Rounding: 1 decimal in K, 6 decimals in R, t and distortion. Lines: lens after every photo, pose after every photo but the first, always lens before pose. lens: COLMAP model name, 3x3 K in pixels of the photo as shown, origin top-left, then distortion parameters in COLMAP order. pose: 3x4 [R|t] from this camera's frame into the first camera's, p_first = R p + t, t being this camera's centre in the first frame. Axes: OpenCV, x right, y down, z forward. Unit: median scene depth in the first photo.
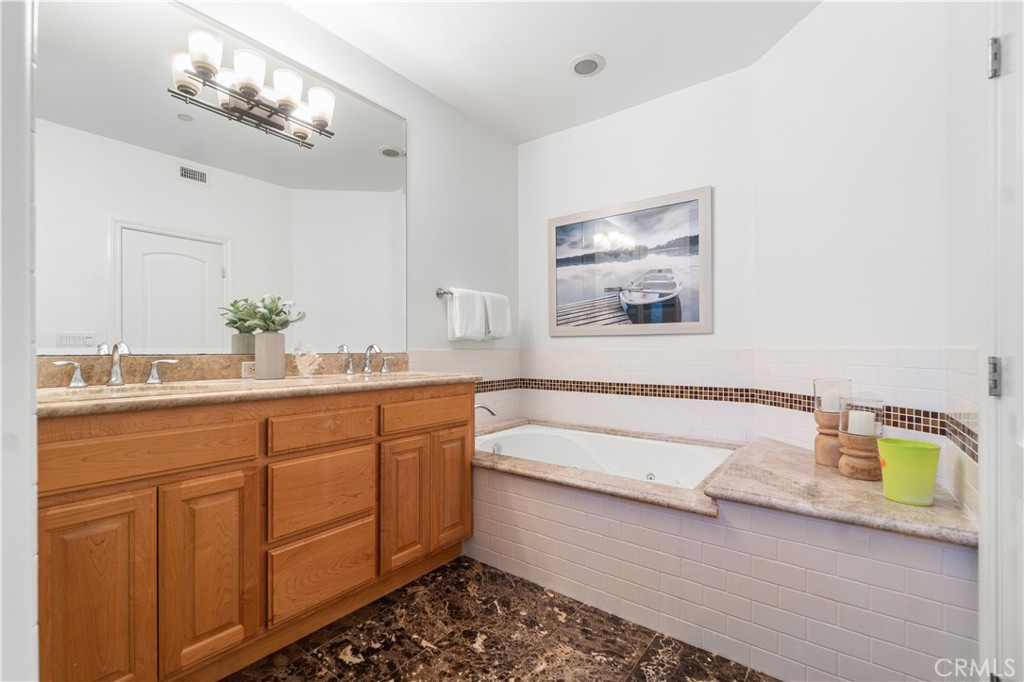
lens RADIAL K [[449.9, 0, 510.0], [0, 449.9, 349.1], [0, 0, 1]] dist [-0.001449, 0.002373]
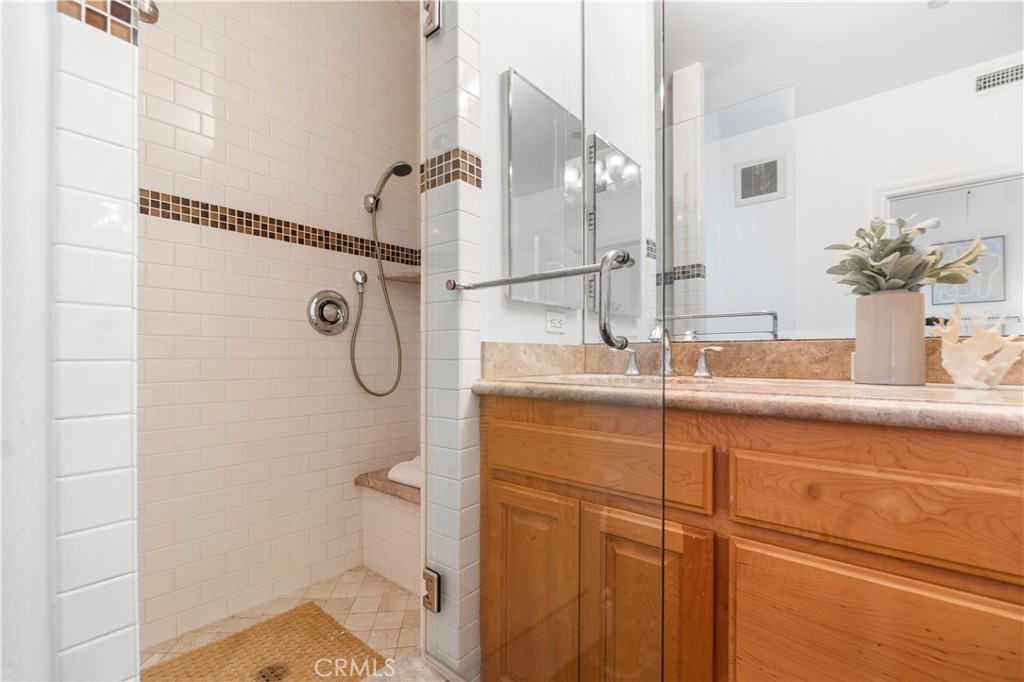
lens RADIAL K [[449.9, 0, 481.6], [0, 449.9, 354.3], [0, 0, 1]] dist [-0.001449, 0.002373]
pose [[-0.076273, -0.004985, -0.997075, 0.014372], [0.000352, 0.999987, -0.005026, 0.039628], [0.997087, -0.000734, -0.076270, 0.667406]]
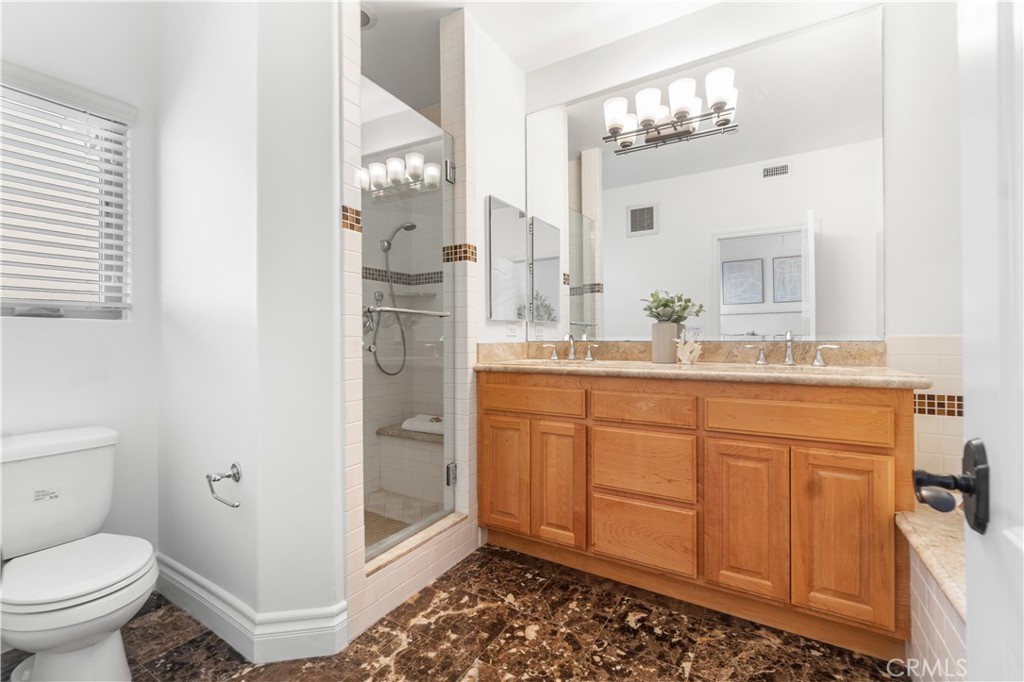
lens RADIAL K [[449.9, 0, 477.9], [0, 449.9, 337.1], [0, 0, 1]] dist [-0.001449, 0.002373]
pose [[0.068712, -0.005810, -0.997620, 0.665432], [0.006723, 0.999963, -0.005360, 0.004289], [0.997614, -0.006339, 0.068749, 0.519345]]
